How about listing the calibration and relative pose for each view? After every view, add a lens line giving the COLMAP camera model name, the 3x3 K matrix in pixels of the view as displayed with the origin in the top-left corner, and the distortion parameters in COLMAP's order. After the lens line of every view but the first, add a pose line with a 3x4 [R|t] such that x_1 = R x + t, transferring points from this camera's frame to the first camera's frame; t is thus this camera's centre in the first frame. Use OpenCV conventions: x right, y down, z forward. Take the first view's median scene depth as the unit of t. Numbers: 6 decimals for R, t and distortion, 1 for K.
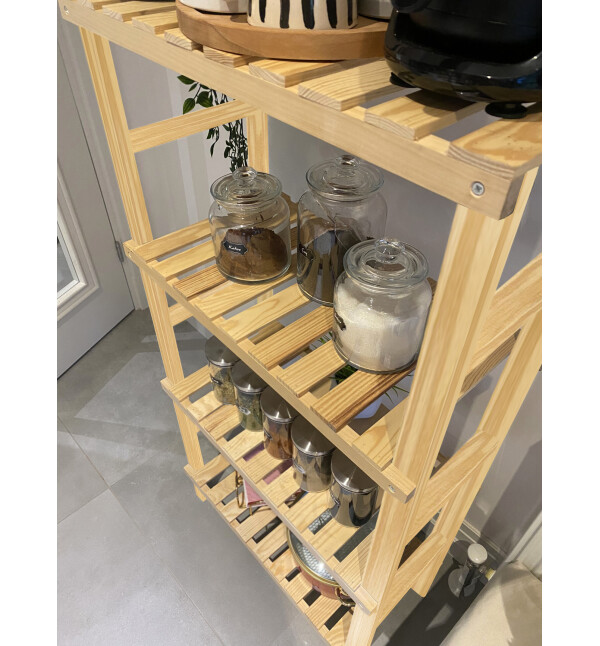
lens RADIAL K [[503.8, 0, 300.0], [0, 503.8, 323.0], [0, 0, 1]] dist [0.007035, -0.000091]
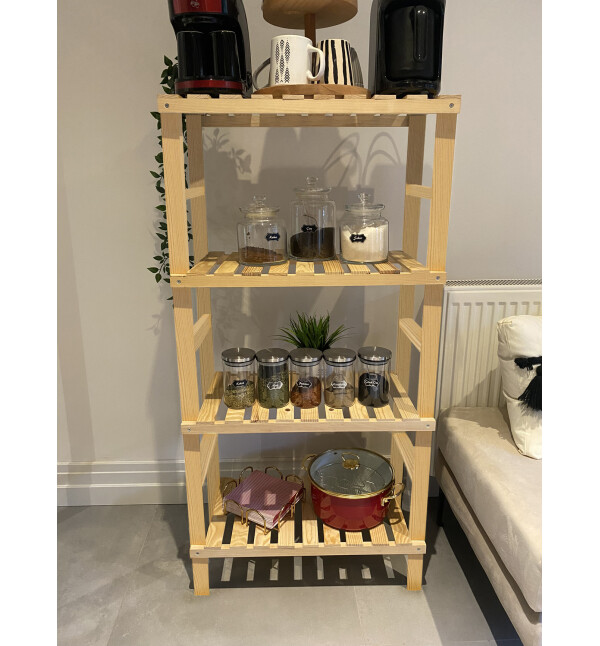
lens RADIAL K [[503.8, 0, 300.0], [0, 503.8, 323.0], [0, 0, 1]] dist [0.007035, -0.000091]
pose [[0.649737, -0.224443, 0.726269, -0.796479], [0.530225, 0.818433, -0.221426, 0.293211], [-0.544705, 0.528955, 0.650772, 0.032791]]
